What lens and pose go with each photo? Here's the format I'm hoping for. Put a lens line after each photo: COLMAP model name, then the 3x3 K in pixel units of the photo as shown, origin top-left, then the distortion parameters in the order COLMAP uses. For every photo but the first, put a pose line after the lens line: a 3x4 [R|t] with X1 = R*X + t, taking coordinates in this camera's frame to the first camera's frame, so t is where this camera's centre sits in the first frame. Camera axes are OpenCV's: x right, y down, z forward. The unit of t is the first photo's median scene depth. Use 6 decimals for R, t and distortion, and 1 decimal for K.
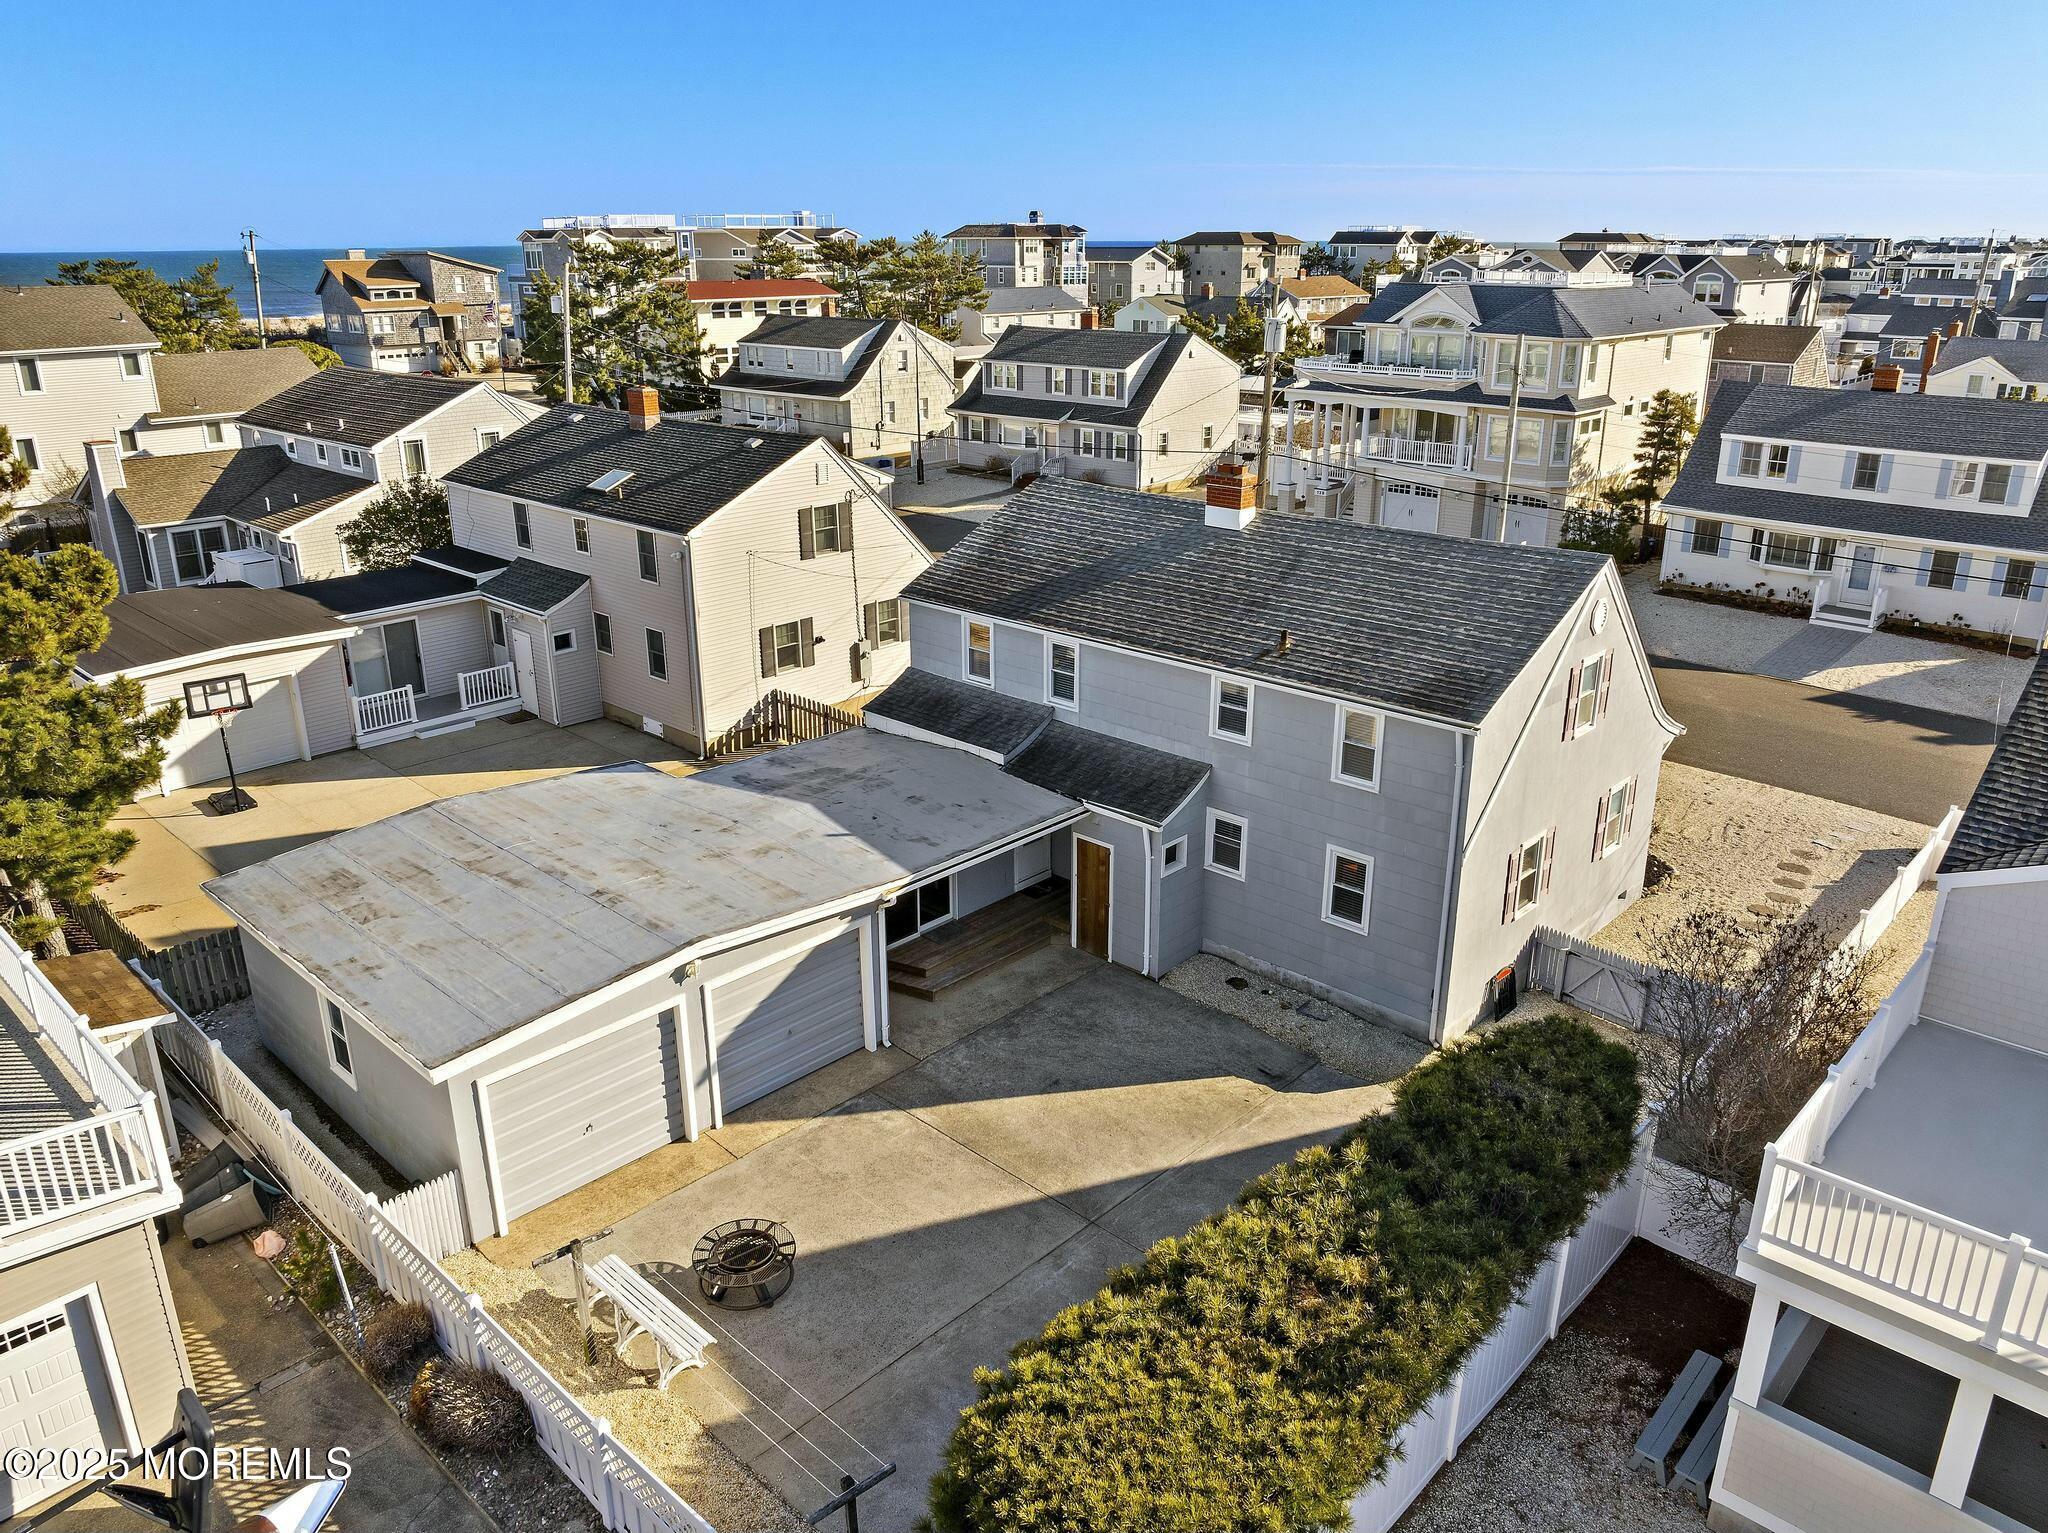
lens RADIAL K [[1454.9, 0, 1024.0], [0, 1454.9, 766.5], [0, 0, 1]] dist [-0.033775, -0.003377]
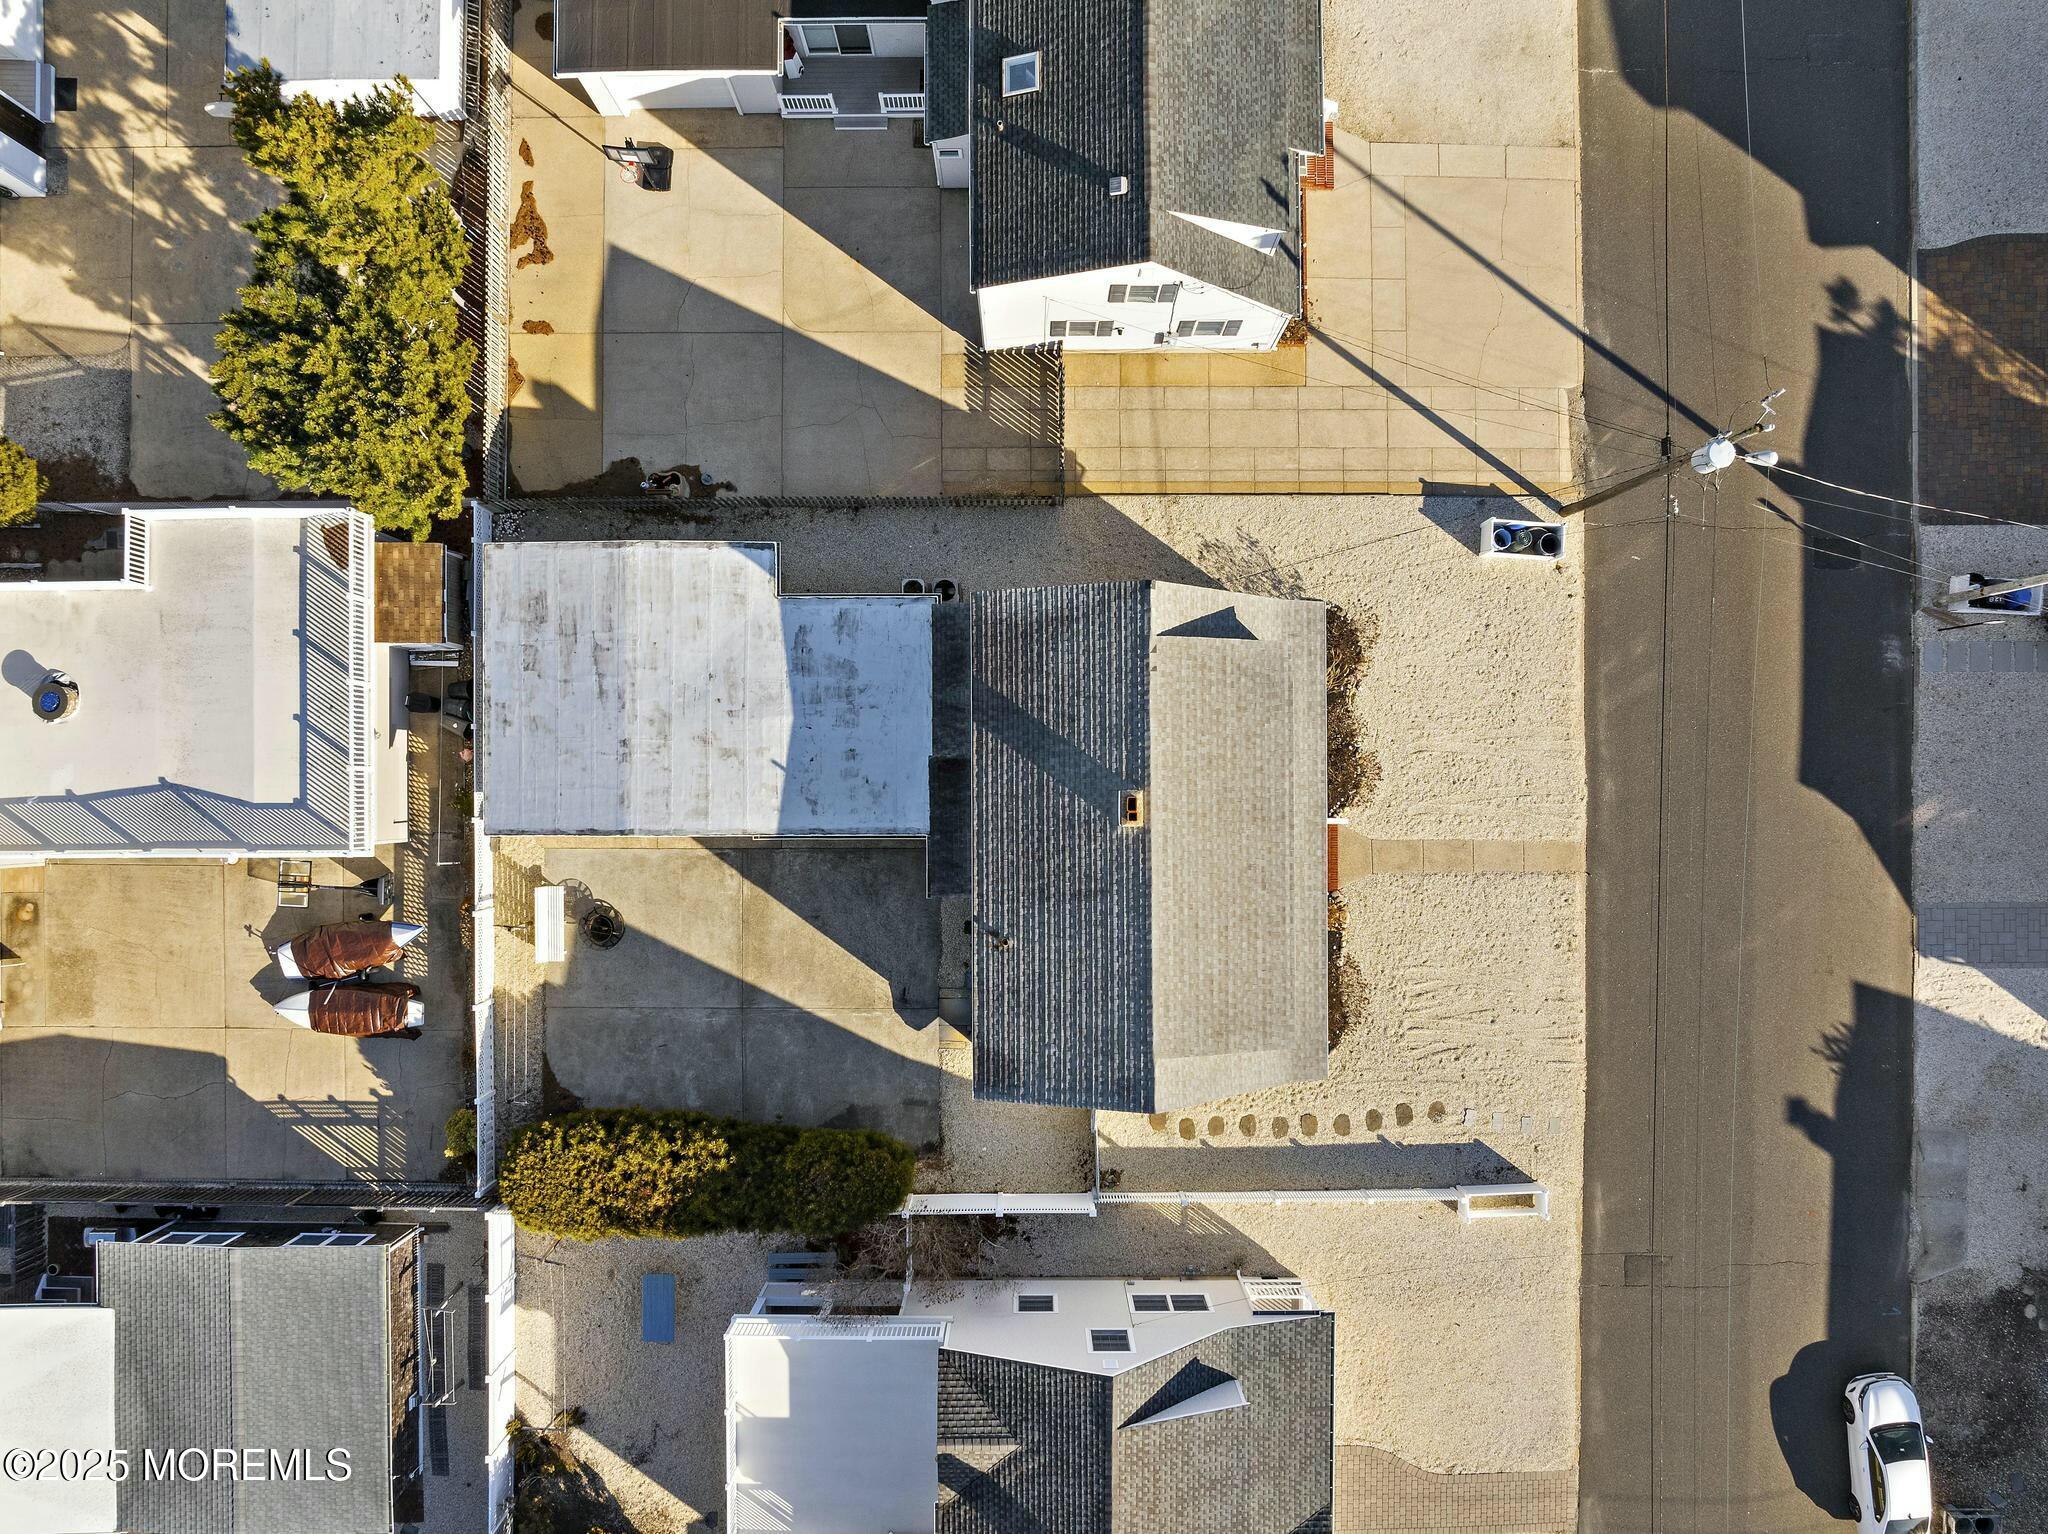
lens RADIAL K [[1463.2, 0, 1024.0], [0, 1463.2, 767.0], [0, 0, 1]] dist [-0.030654, -0.010981]
pose [[0.687044, 0.726595, -0.005384, 0.044537], [-0.248664, 0.242078, 0.937851, -0.966181], [0.682742, -0.643007, 0.346996, 0.386562]]
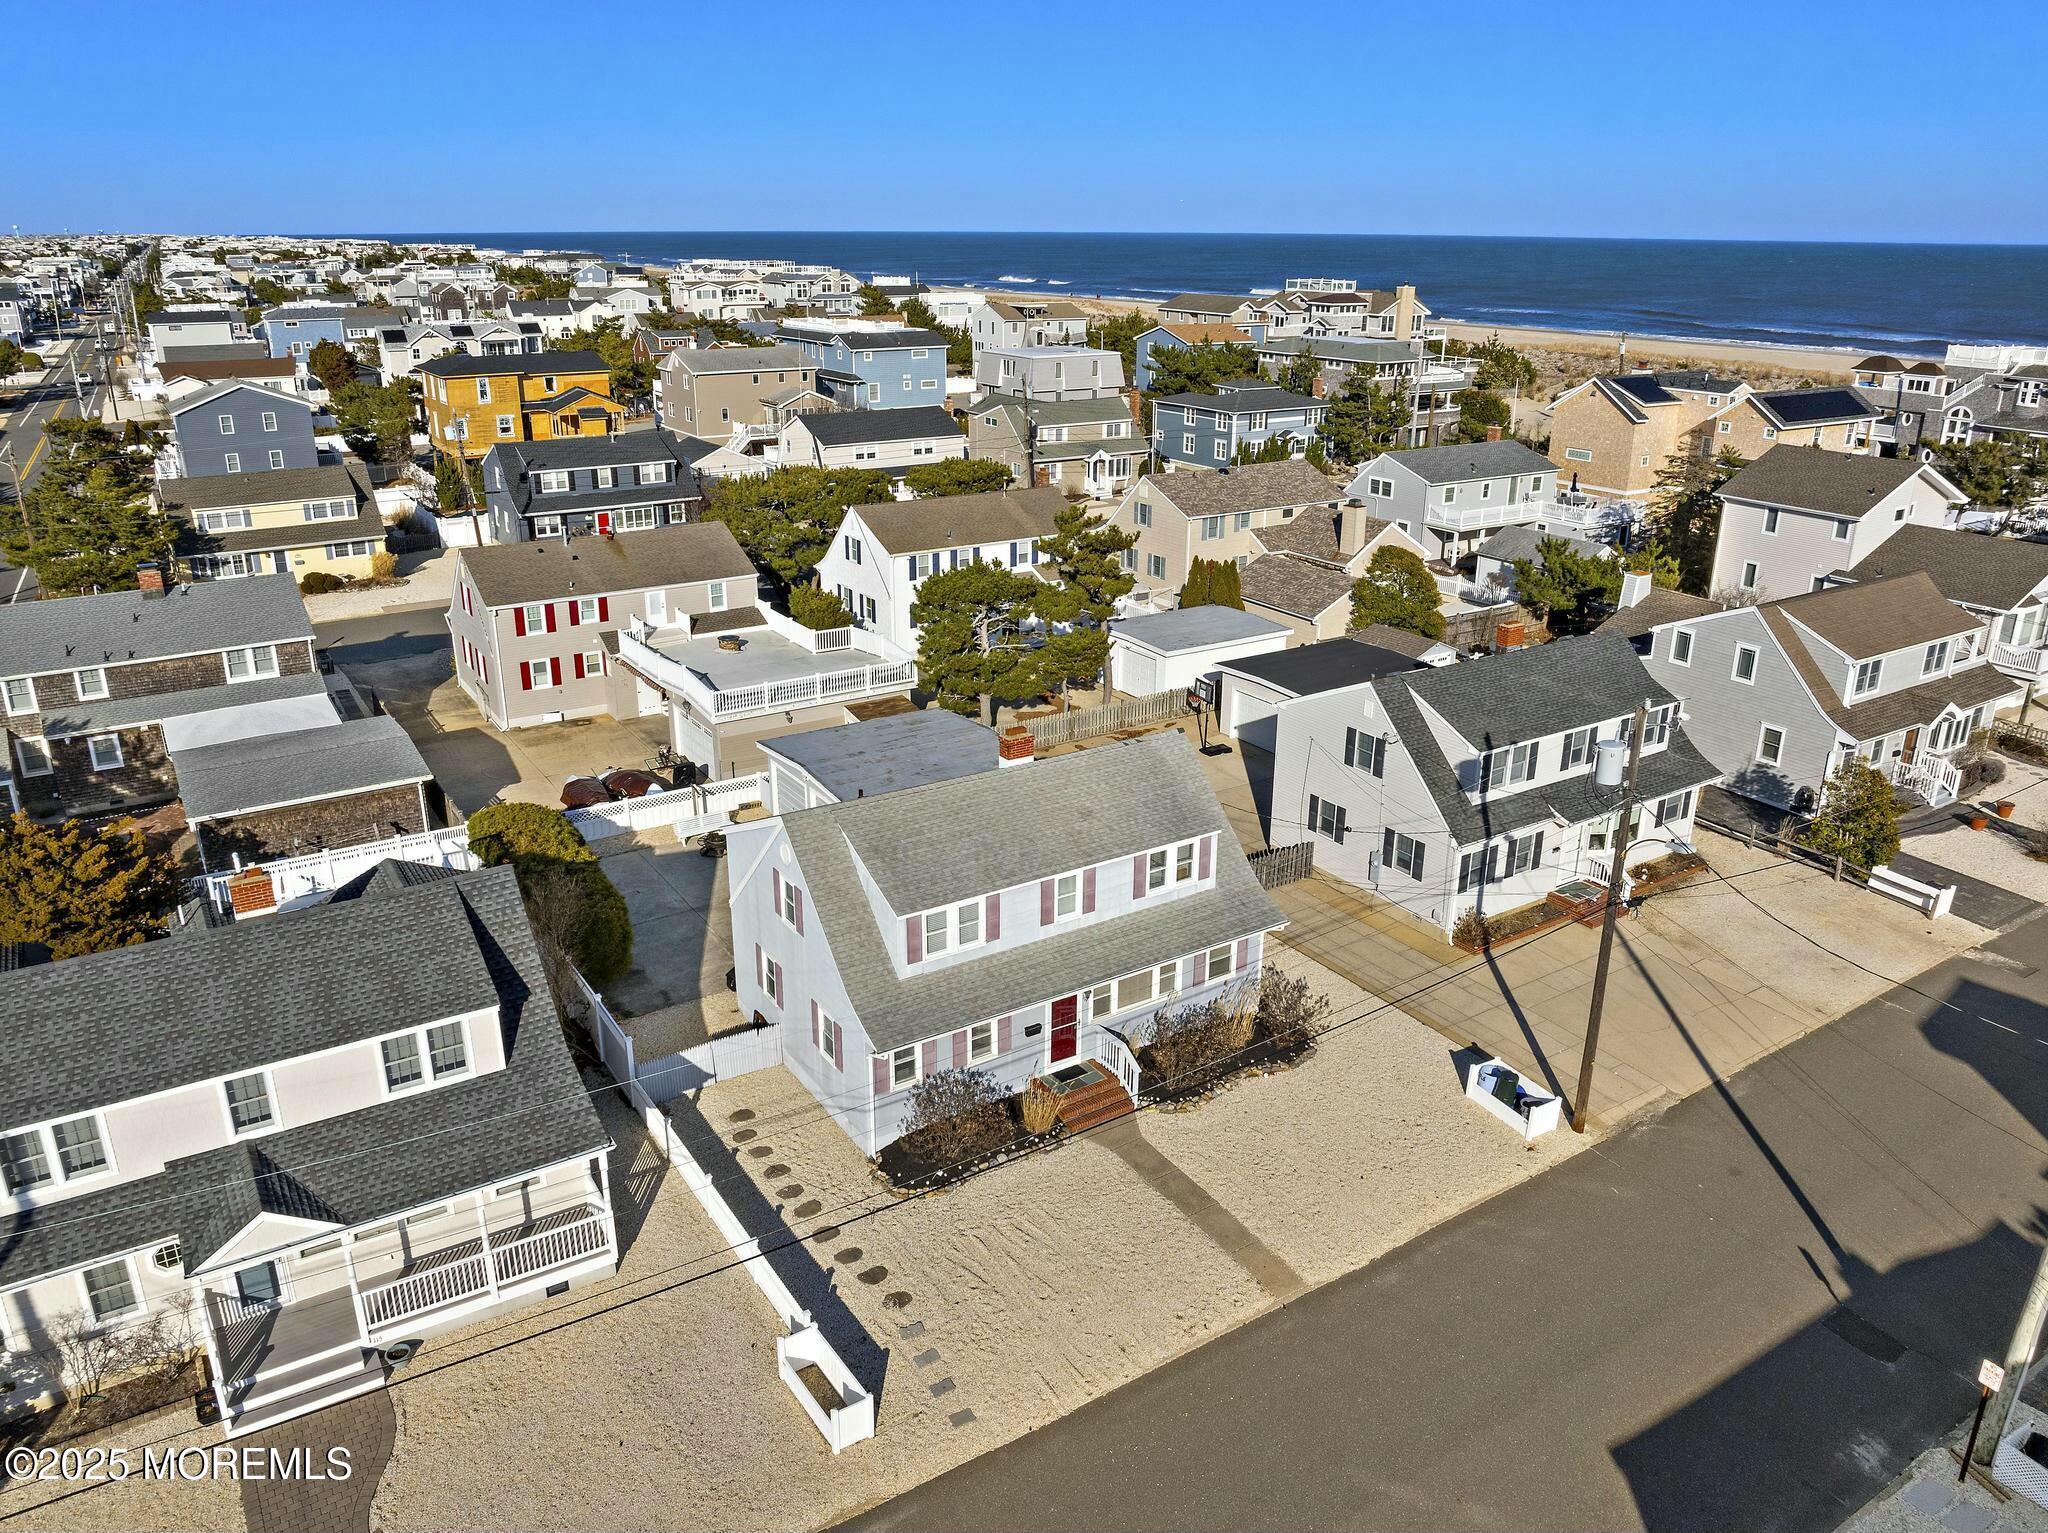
lens RADIAL K [[1454.9, 0, 1024.0], [0, 1454.9, 766.5], [0, 0, 1]] dist [-0.033775, -0.003377]
pose [[-0.242773, 0.338970, -0.908934, 1.051505], [-0.334039, 0.850454, 0.406381, -0.549841], [0.910757, 0.402278, -0.093238, 0.832426]]
